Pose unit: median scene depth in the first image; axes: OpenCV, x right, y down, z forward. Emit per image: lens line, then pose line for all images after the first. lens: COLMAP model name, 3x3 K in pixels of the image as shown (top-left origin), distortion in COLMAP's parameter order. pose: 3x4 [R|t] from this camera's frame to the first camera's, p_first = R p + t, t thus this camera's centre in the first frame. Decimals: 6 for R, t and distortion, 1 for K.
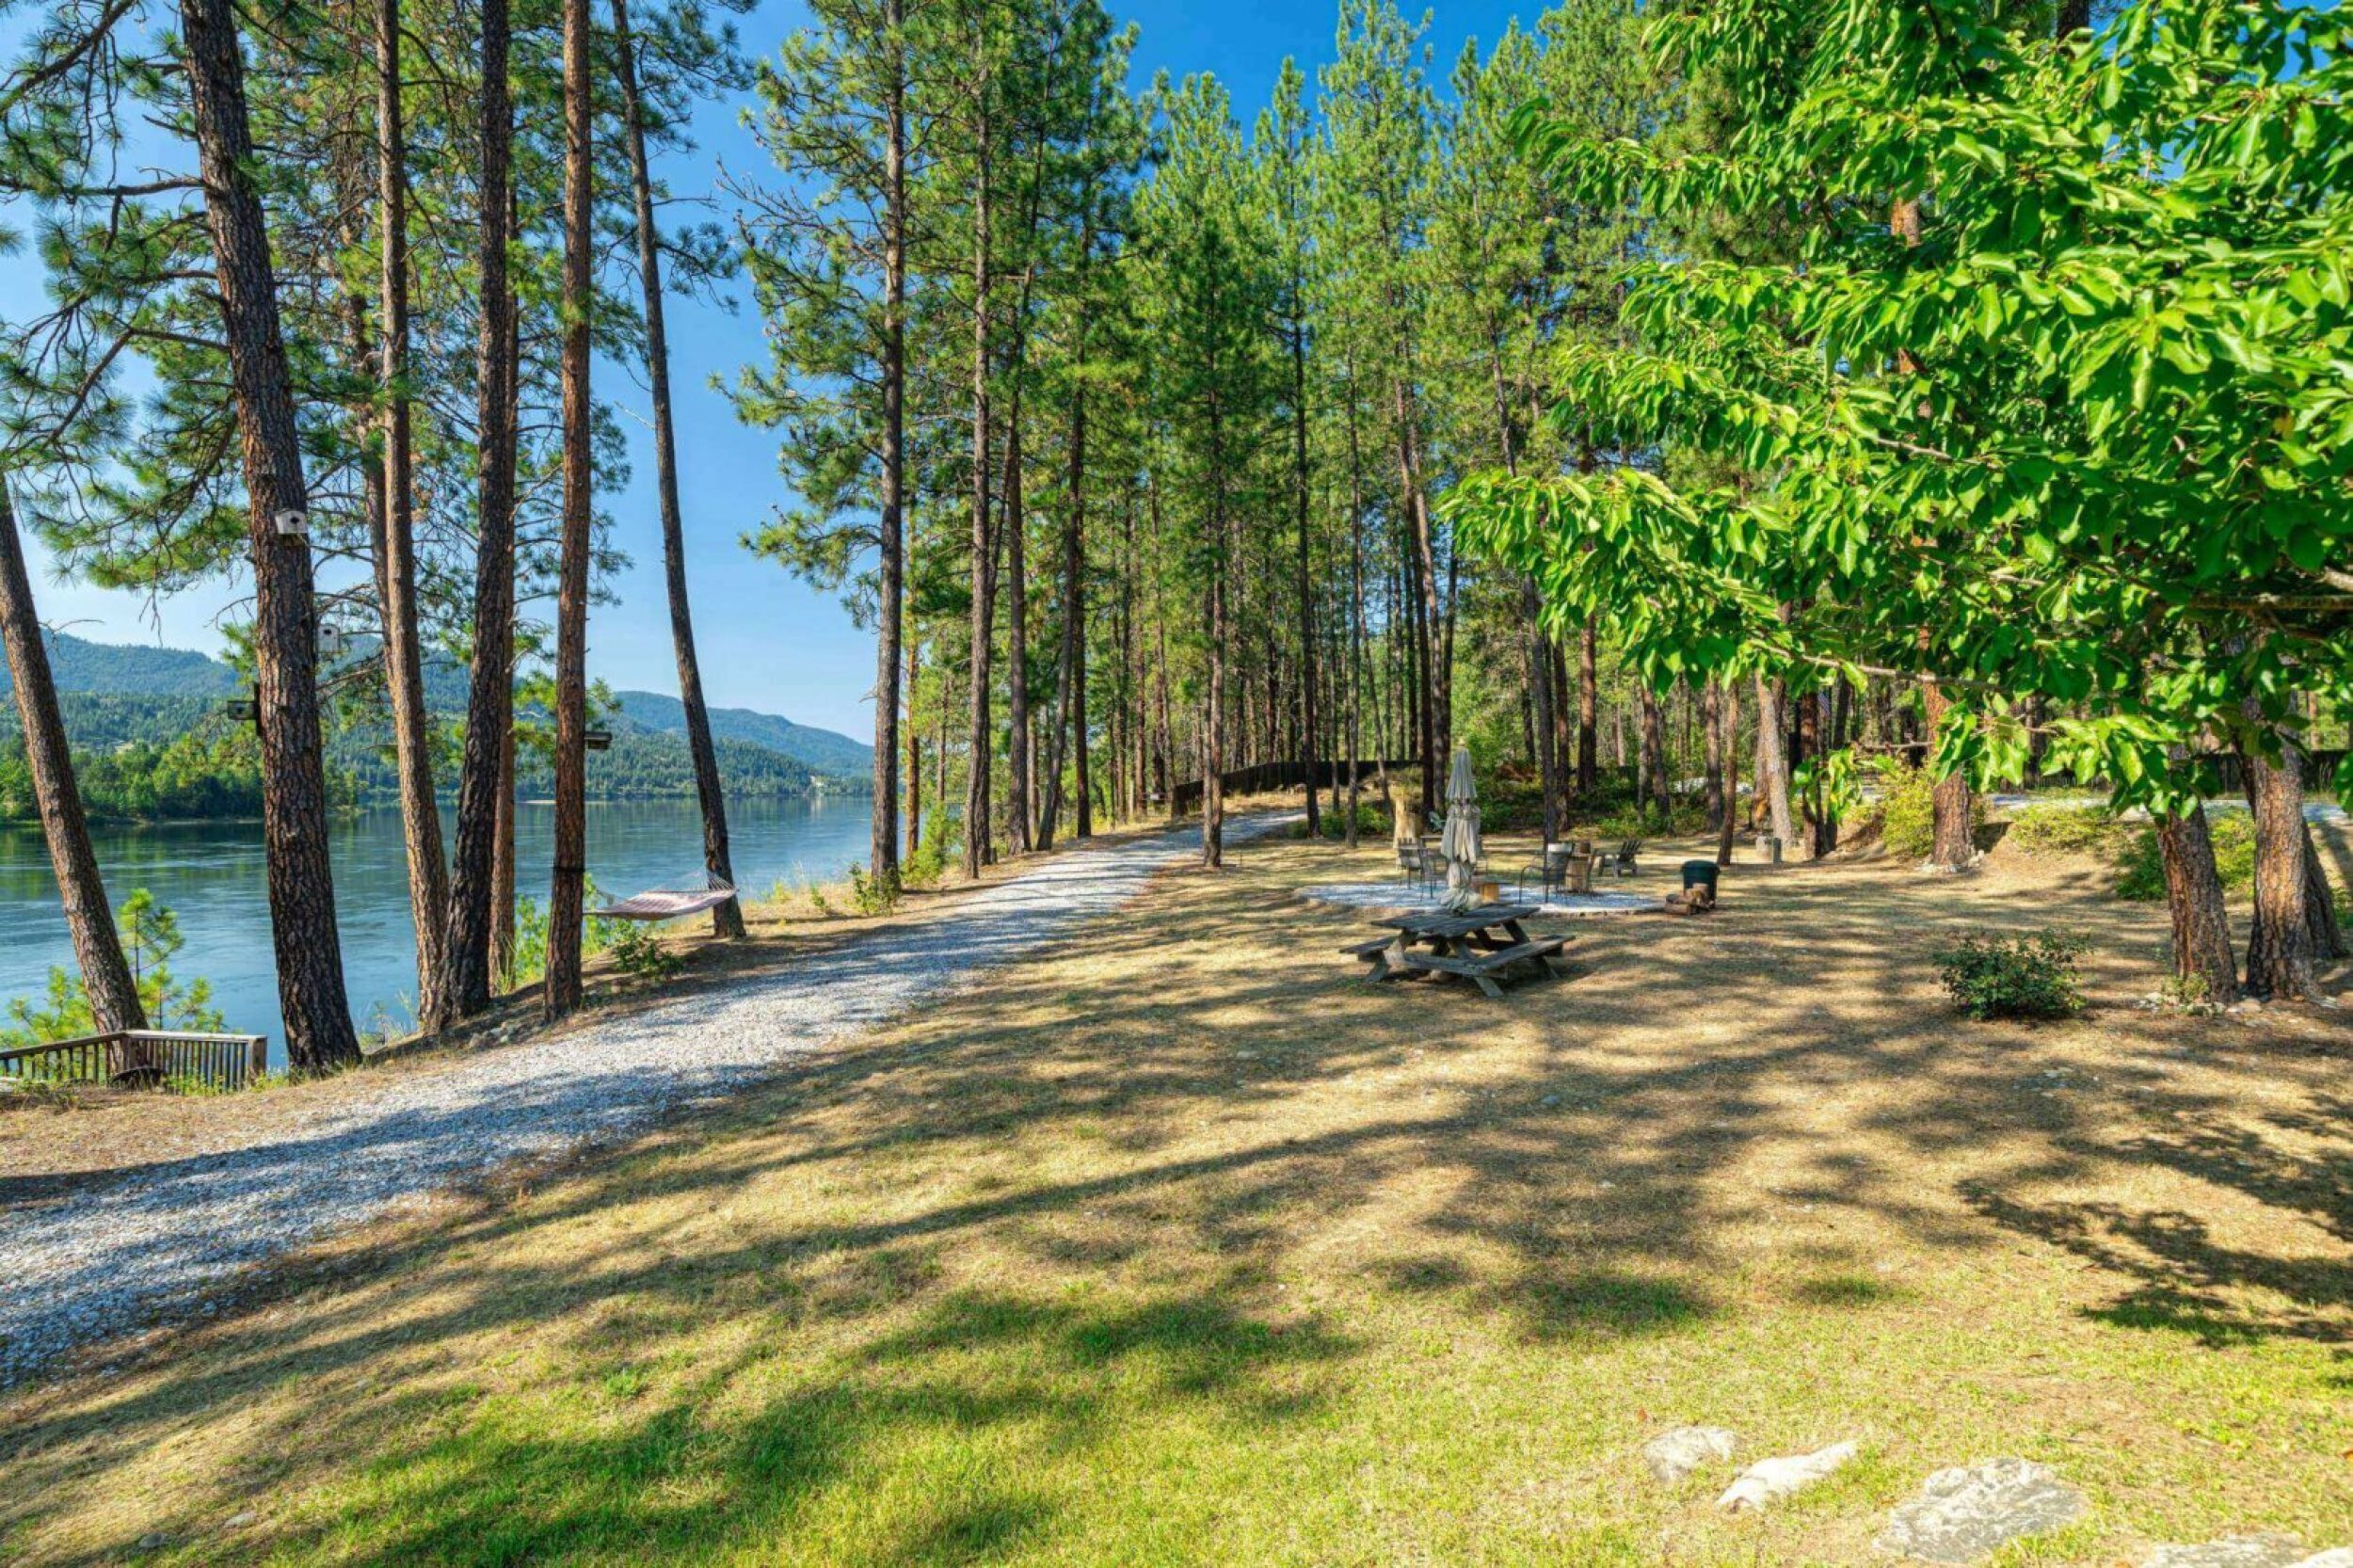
lens RADIAL K [[1985.3, 0, 1176.5], [0, 1985.3, 784.0], [0, 0, 1]] dist [-0.009304, 0.073311]
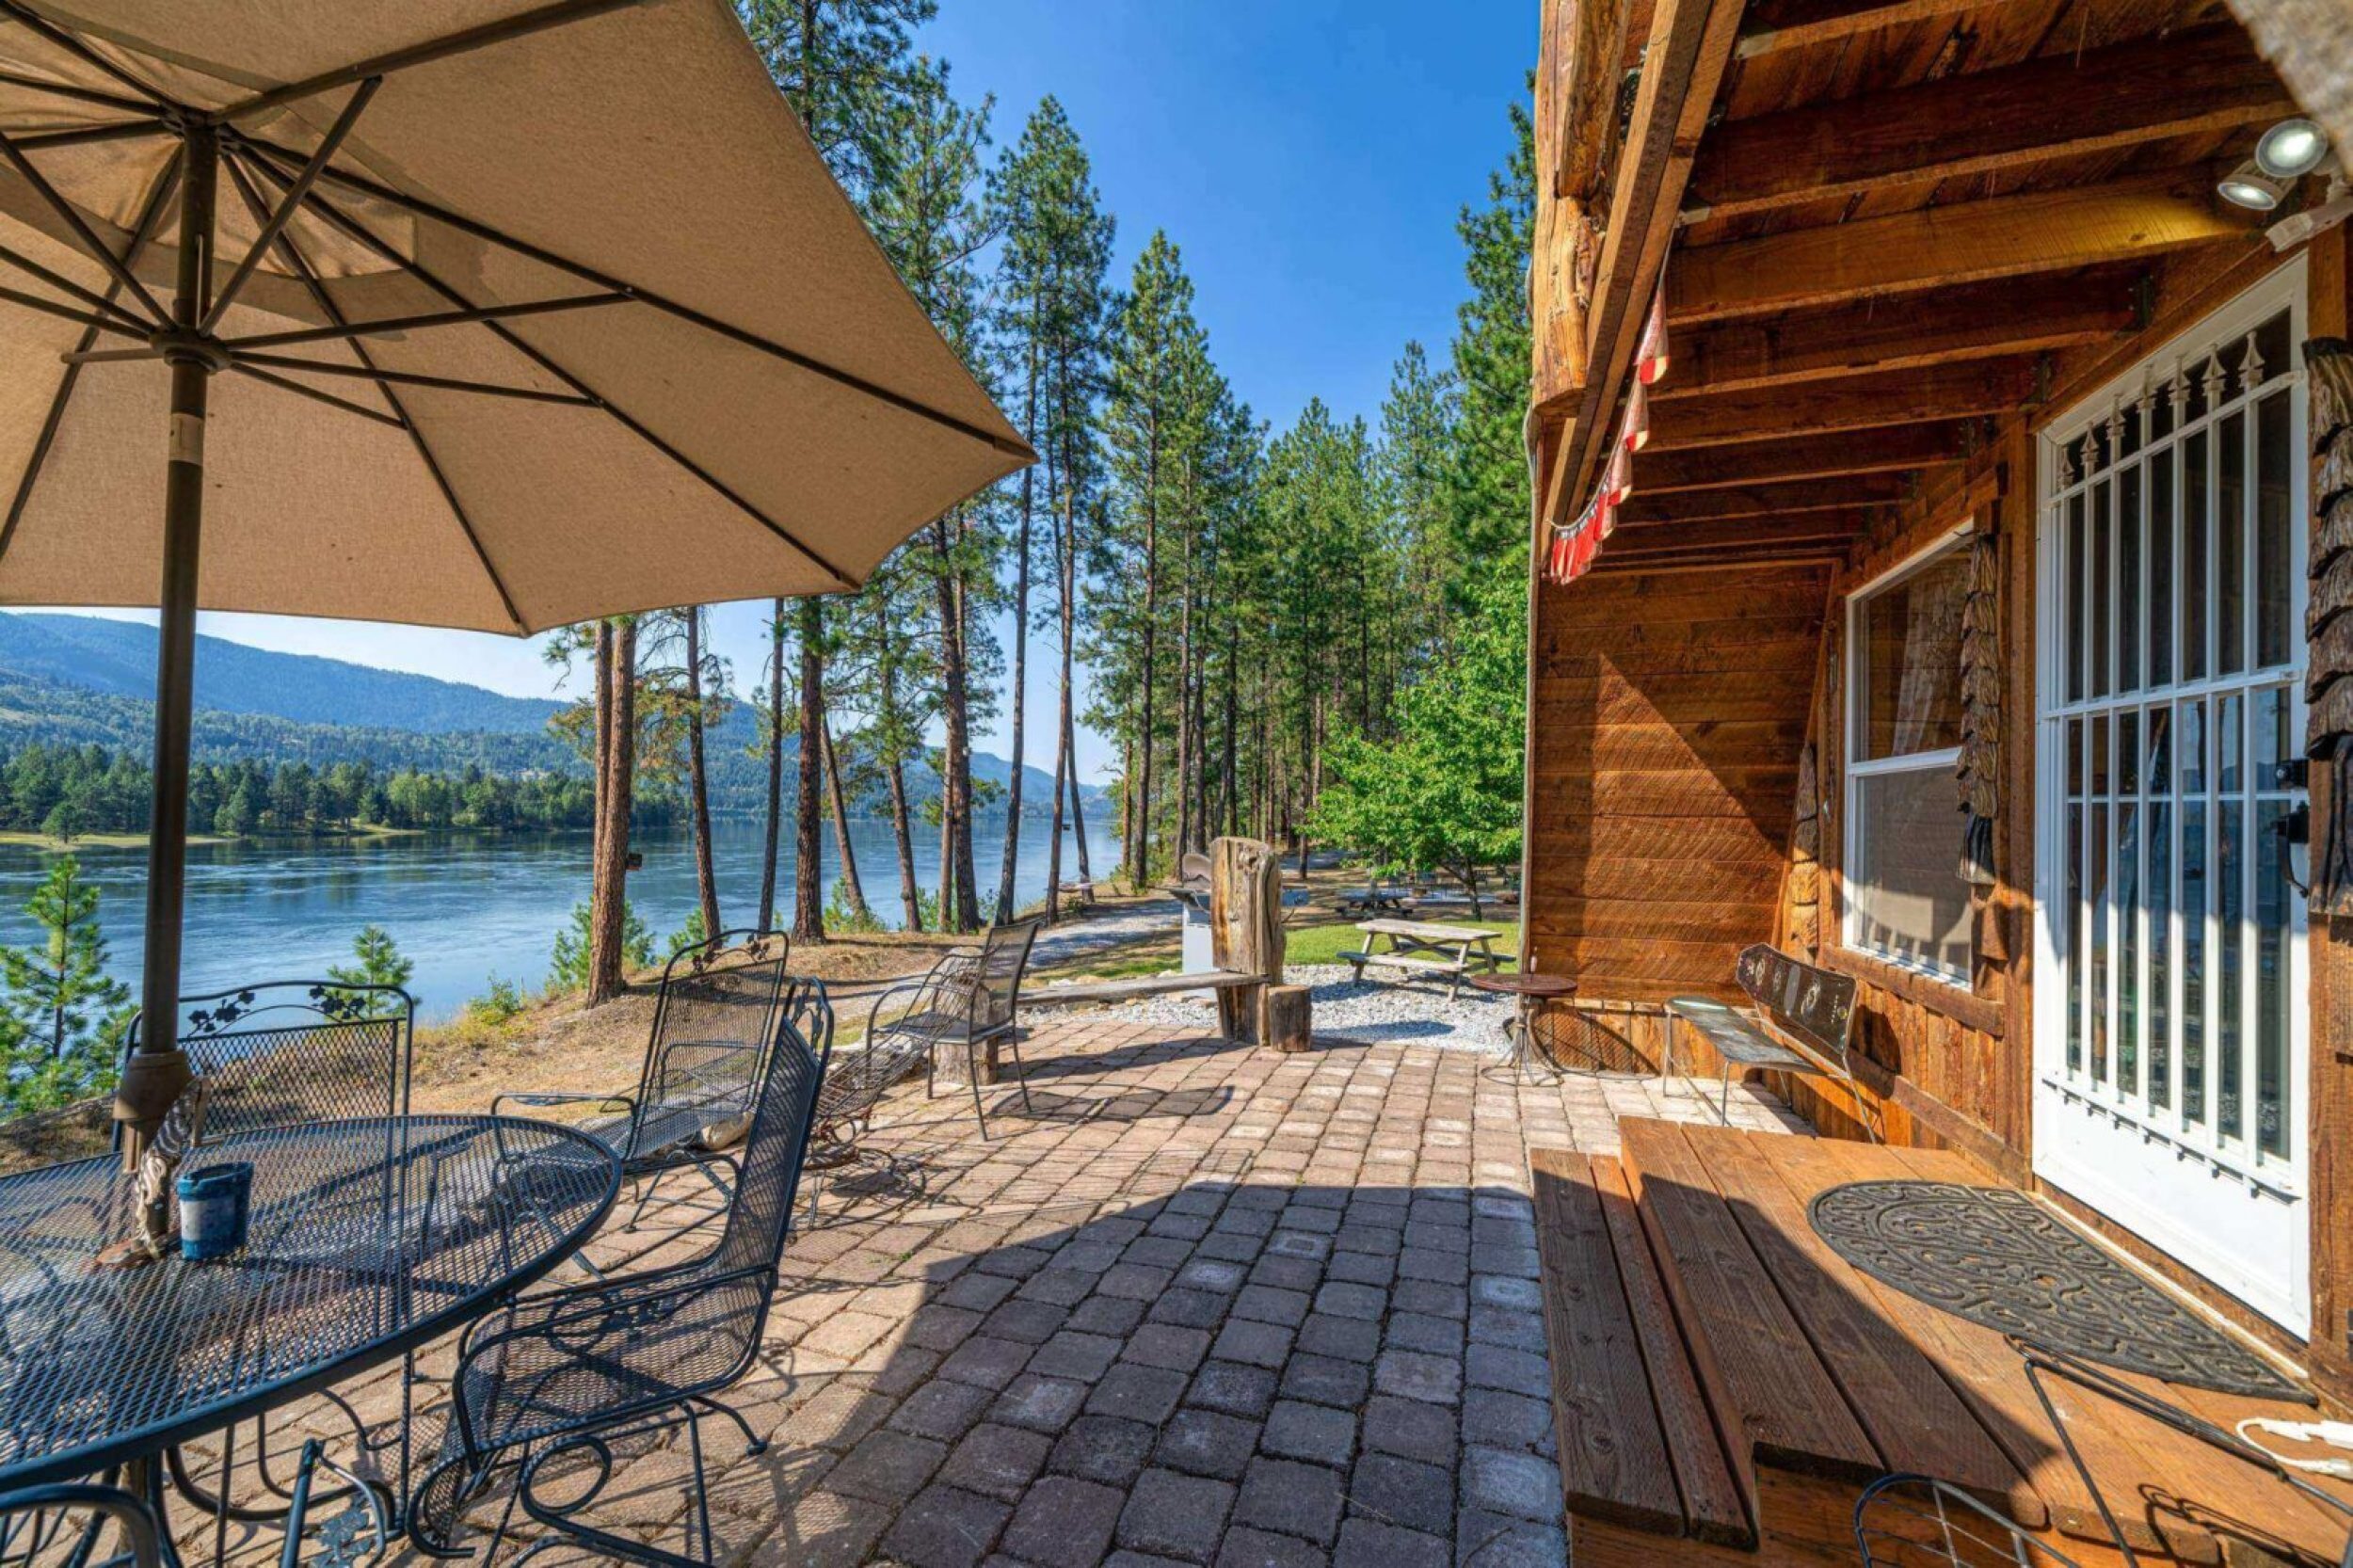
lens RADIAL K [[1985.3, 0, 1176.5], [0, 1985.3, 784.0], [0, 0, 1]] dist [-0.009304, 0.073311]
pose [[0.997039, 0.017694, -0.074840, 0.035796], [-0.018089, 0.999826, -0.004607, -0.034344], [0.074745, 0.005948, 0.997185, -0.831181]]
